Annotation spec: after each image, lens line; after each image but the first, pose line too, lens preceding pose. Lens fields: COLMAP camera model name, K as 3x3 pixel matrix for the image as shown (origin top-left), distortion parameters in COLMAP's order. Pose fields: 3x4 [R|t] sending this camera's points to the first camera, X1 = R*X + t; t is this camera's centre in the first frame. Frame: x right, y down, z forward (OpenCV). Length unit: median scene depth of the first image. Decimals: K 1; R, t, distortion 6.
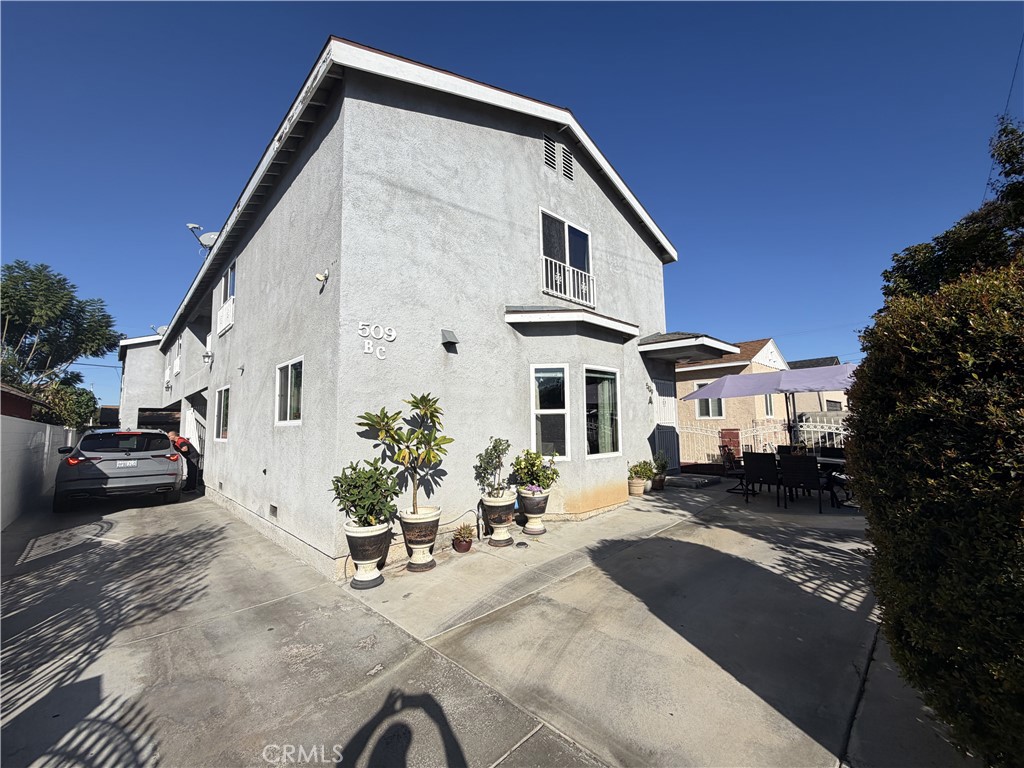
lens RADIAL K [[407.9, 0, 509.8], [0, 407.9, 386.8], [0, 0, 1]] dist [-0.002570, 0.000440]
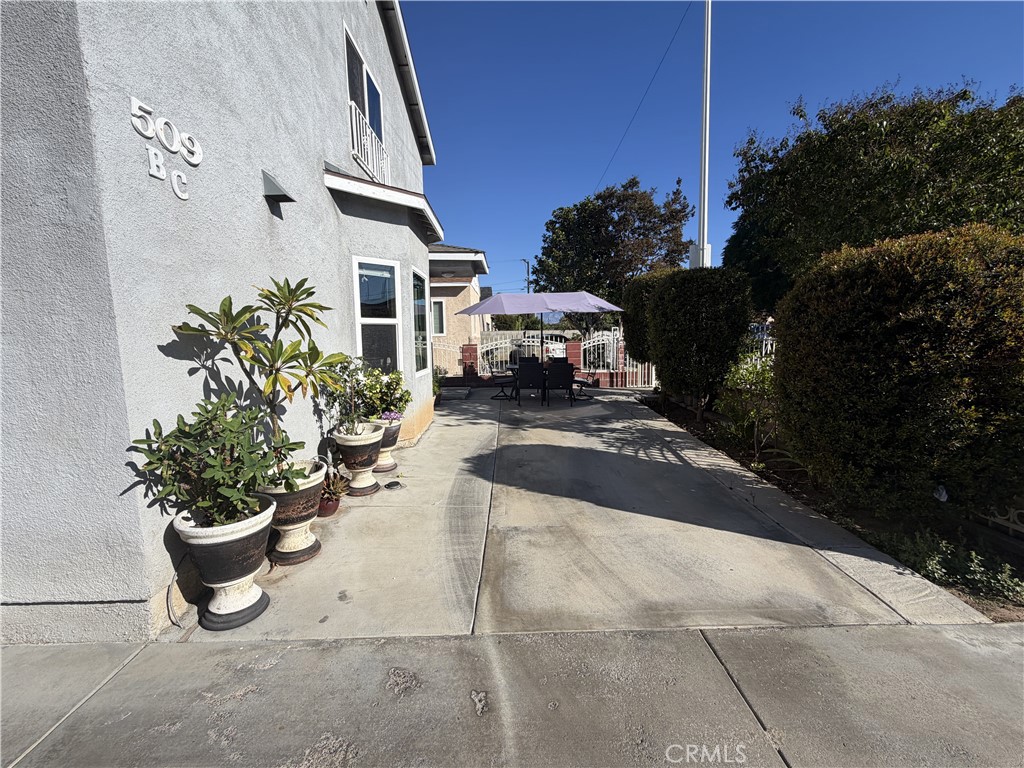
lens RADIAL K [[413.0, 0, 504.8], [0, 413.0, 384.4], [0, 0, 1]] dist [-0.000164, 0.000078]
pose [[0.690244, -0.076086, 0.719565, -0.340740], [-0.060642, 0.984875, 0.162310, 0.039578], [-0.721031, -0.155669, 0.675190, 0.279402]]
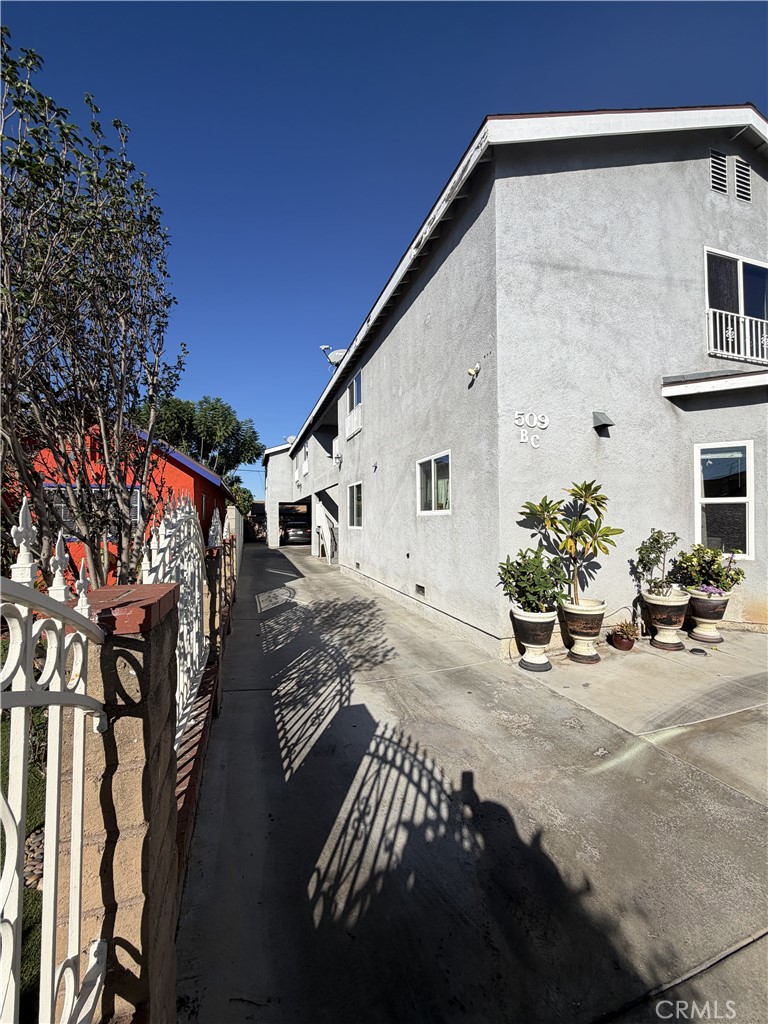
lens RADIAL K [[407.9, 0, 384.0], [0, 407.9, 512.0], [0, 0, 1]] dist [-0.002570, 0.000440]
pose [[0.903622, 0.001528, -0.428329, -0.180867], [0.032192, 0.996923, 0.071471, 0.003769], [0.427120, -0.078372, 0.900792, -0.044635]]
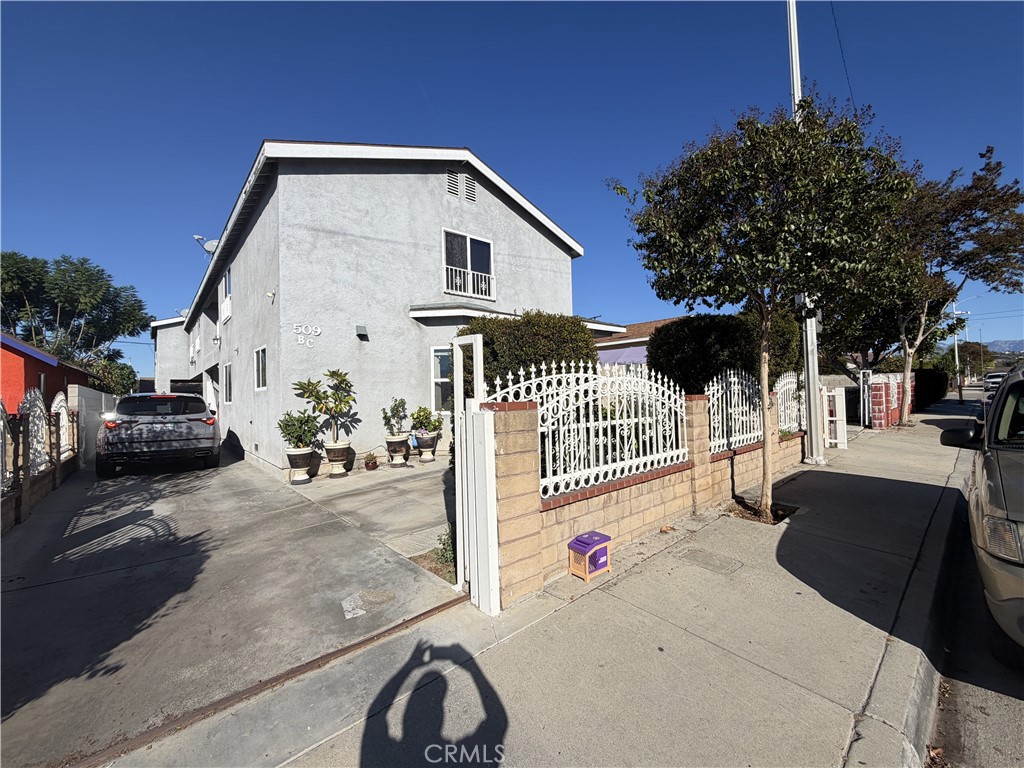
lens RADIAL K [[415.8, 0, 519.5], [0, 415.8, 386.2], [0, 0, 1]] dist [-0.002052, 0.000258]
pose [[0.998954, -0.006831, -0.045217, 0.450395], [0.010227, 0.997109, 0.075297, -0.025104], [0.044572, -0.075680, 0.996135, -0.456215]]
